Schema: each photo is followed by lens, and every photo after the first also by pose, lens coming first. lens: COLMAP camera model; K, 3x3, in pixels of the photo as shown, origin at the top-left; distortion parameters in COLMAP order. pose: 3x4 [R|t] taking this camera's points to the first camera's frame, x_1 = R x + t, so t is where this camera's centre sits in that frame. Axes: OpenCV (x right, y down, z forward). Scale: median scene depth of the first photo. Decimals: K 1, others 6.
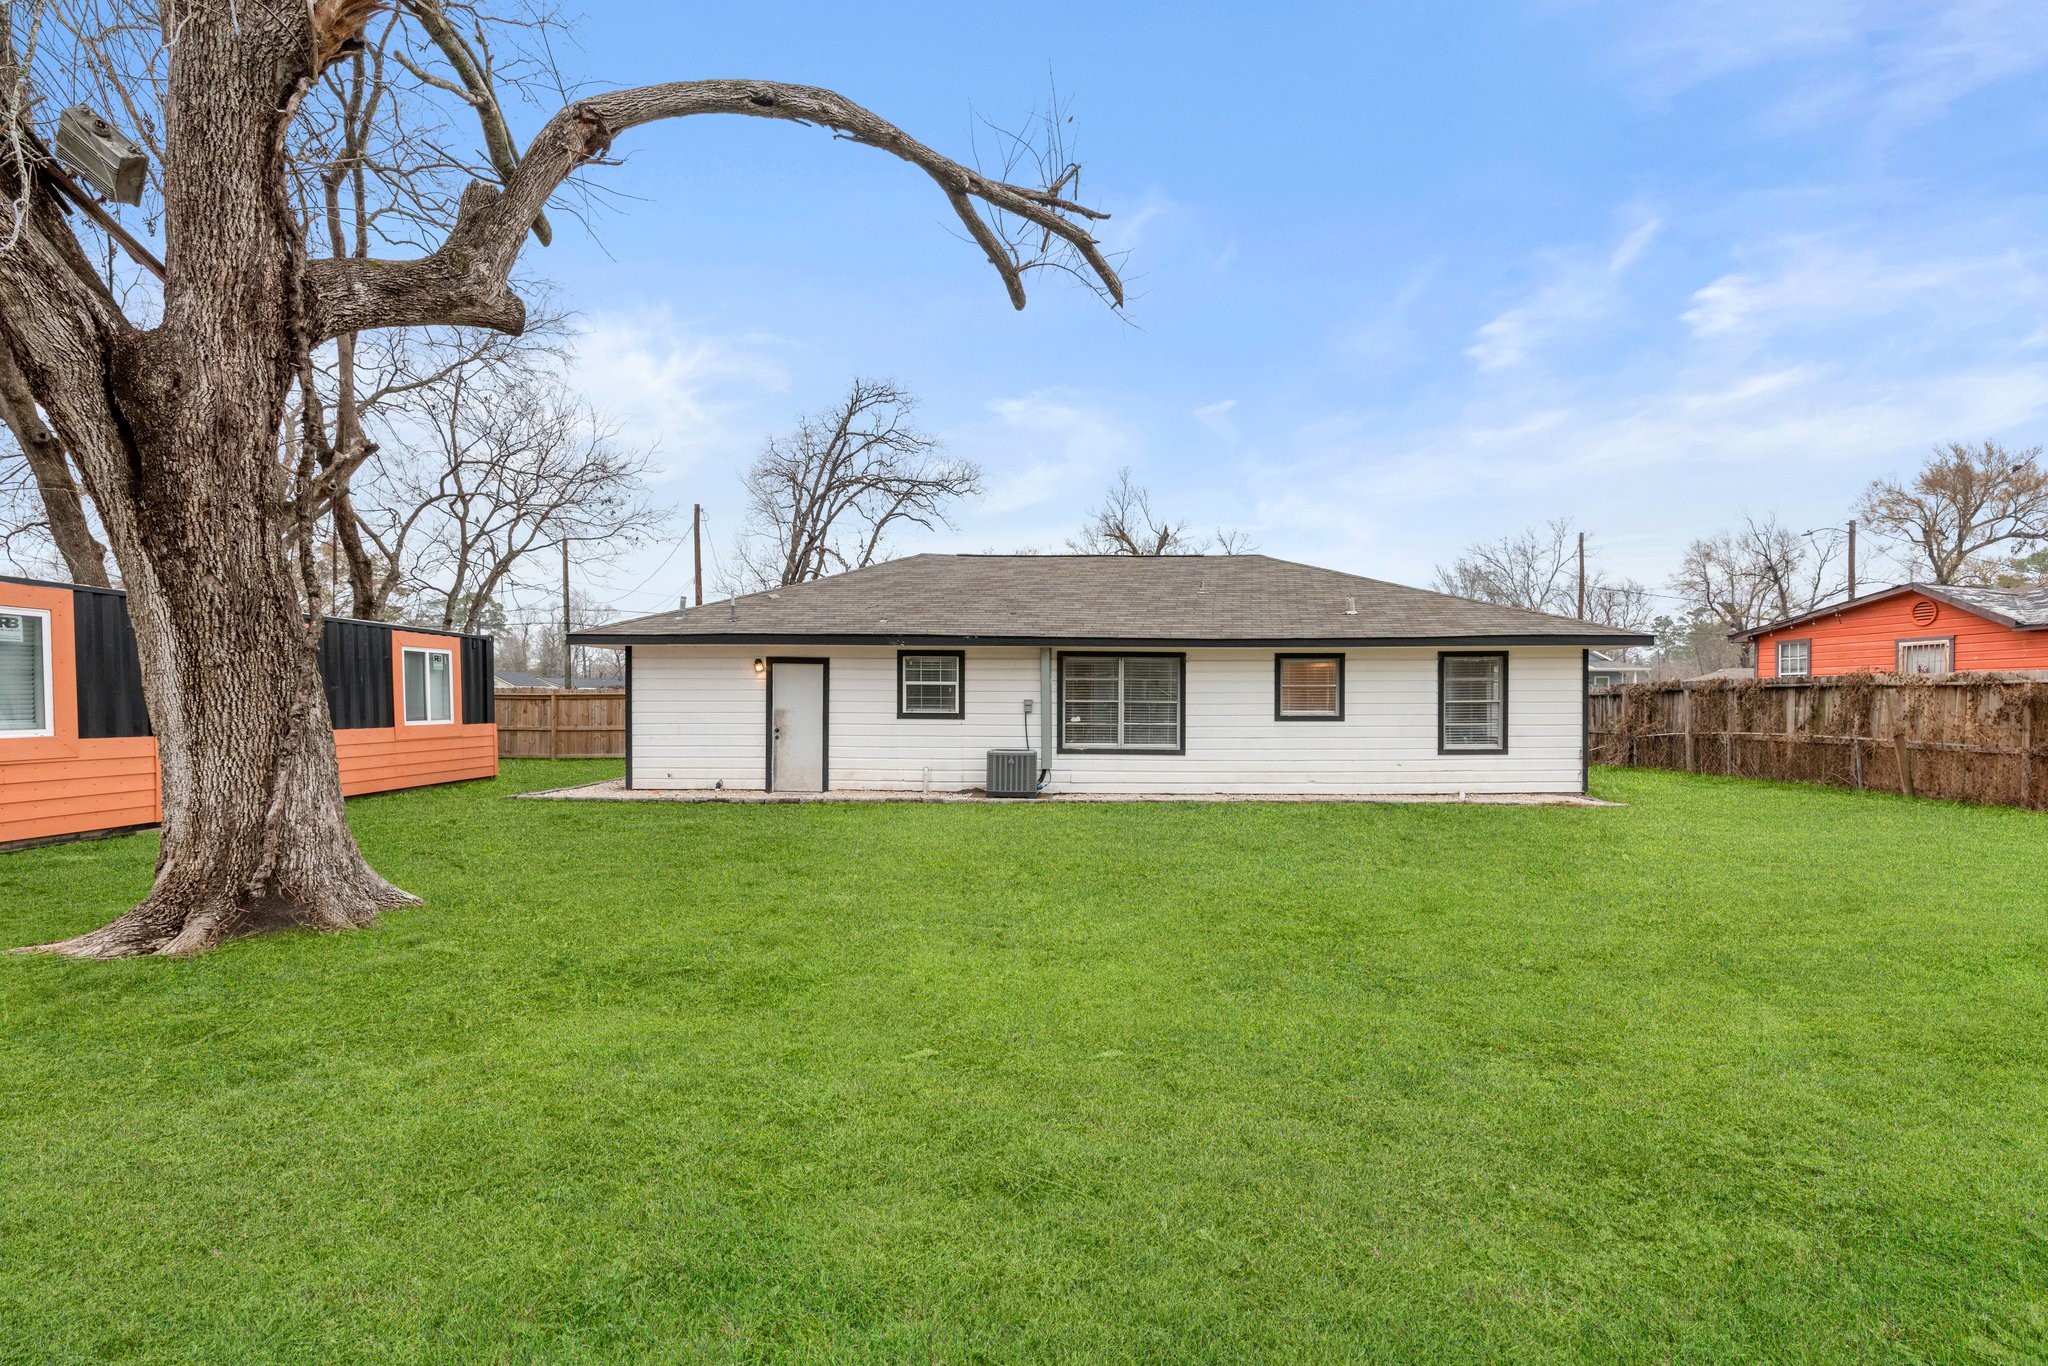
lens RADIAL K [[947.7, 0, 1024.7], [0, 947.7, 727.0], [0, 0, 1]] dist [-0.001975, -0.000102]
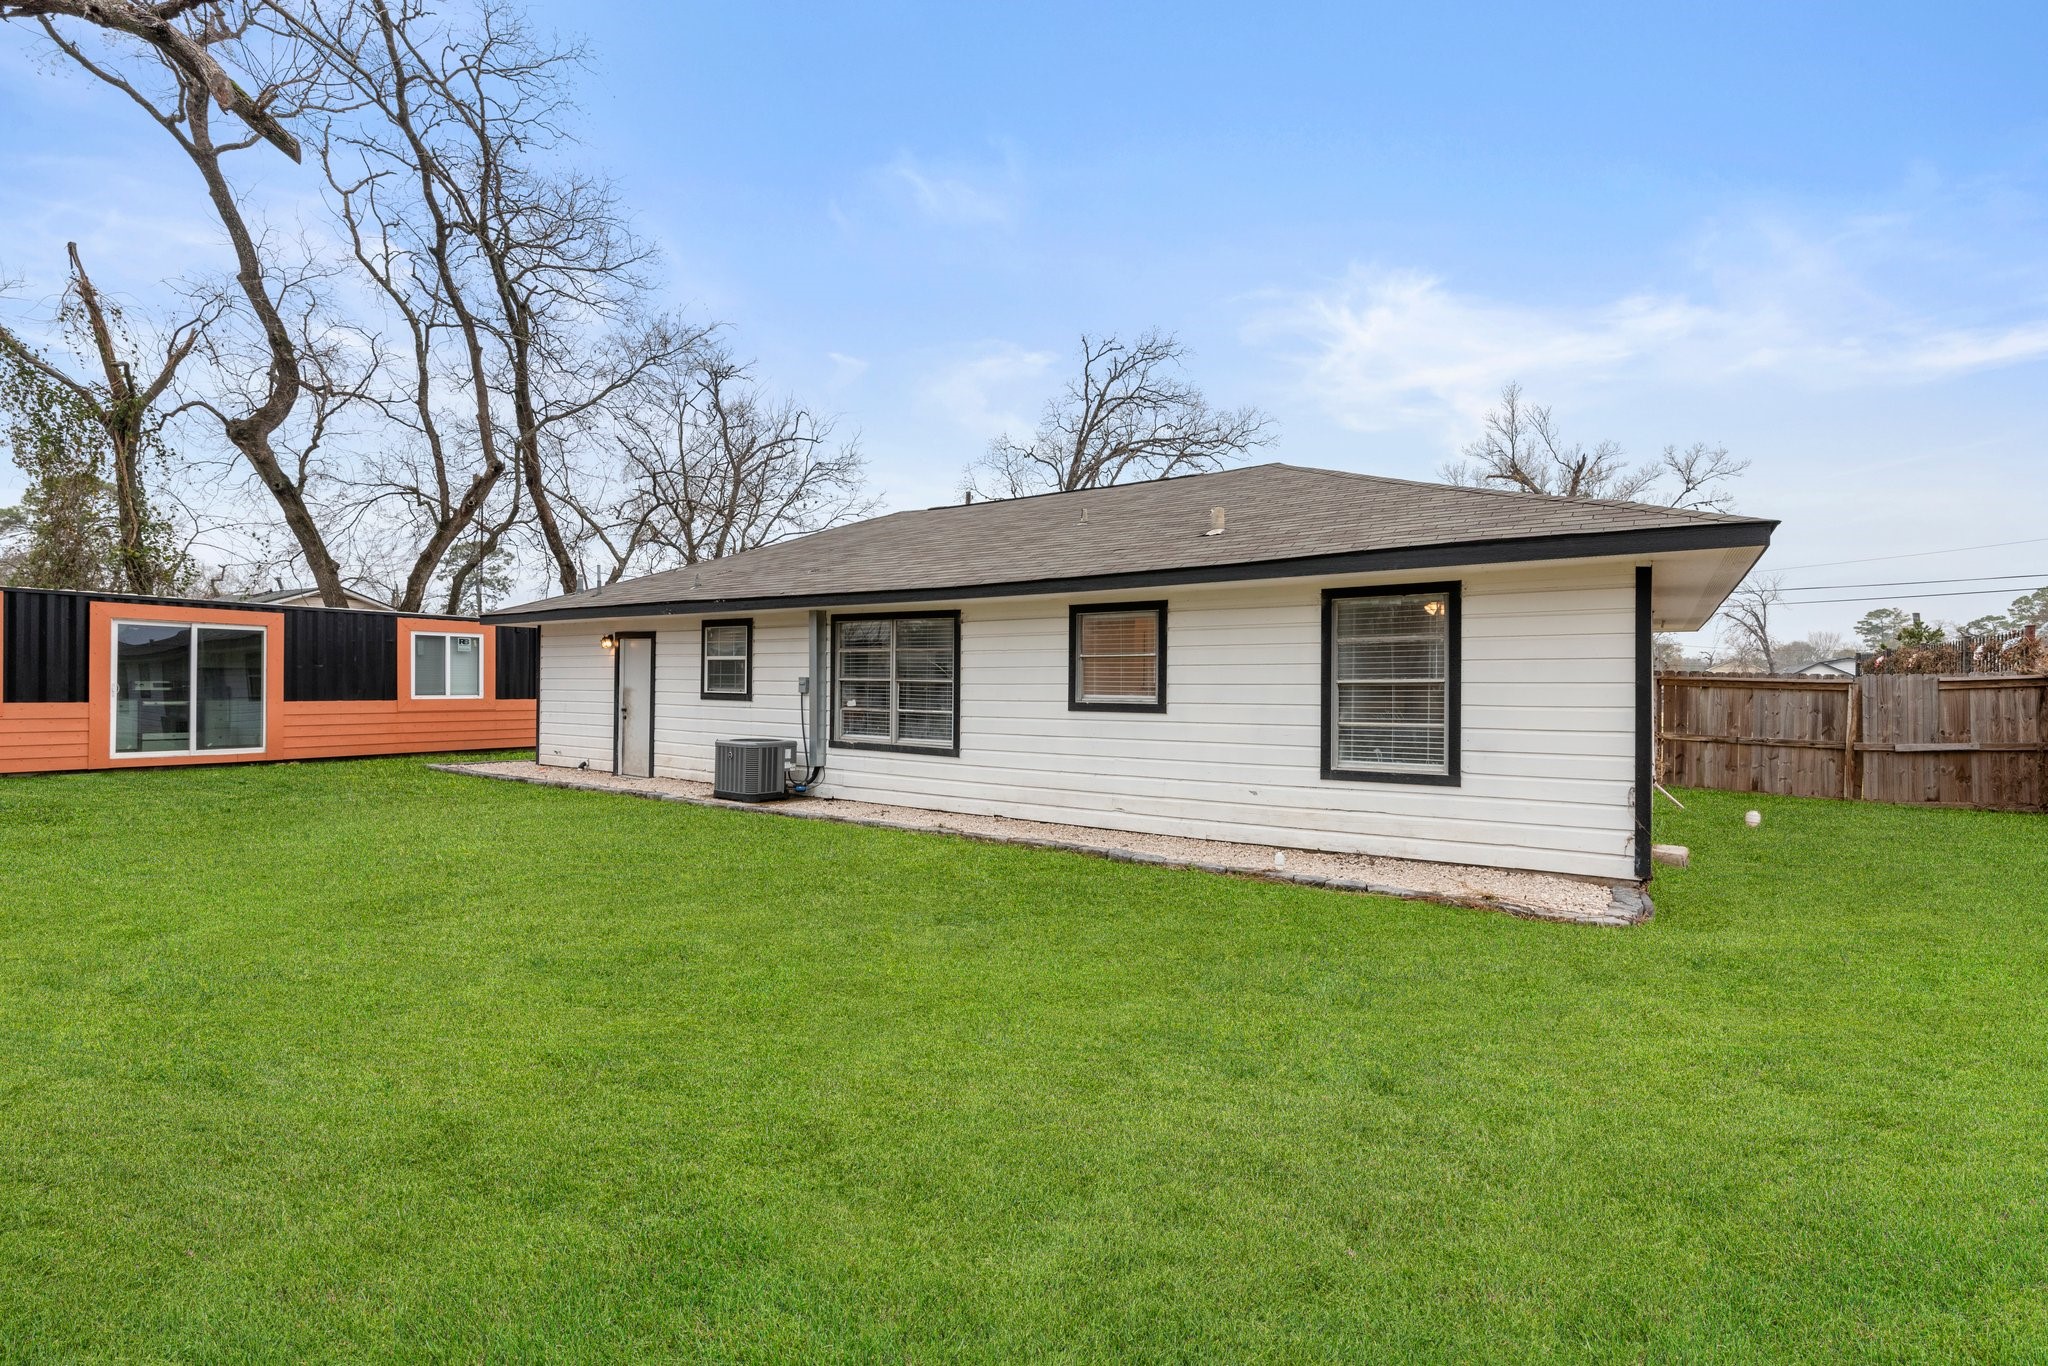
lens RADIAL K [[918.6, 0, 1024.0], [0, 918.6, 683.0], [0, 0, 1]] dist [-0.001644, -0.000120]
pose [[0.837031, 0.004003, -0.547140, 0.578503], [-0.020641, 0.999492, -0.024265, -0.009322], [0.546766, 0.031603, 0.836689, 0.460196]]
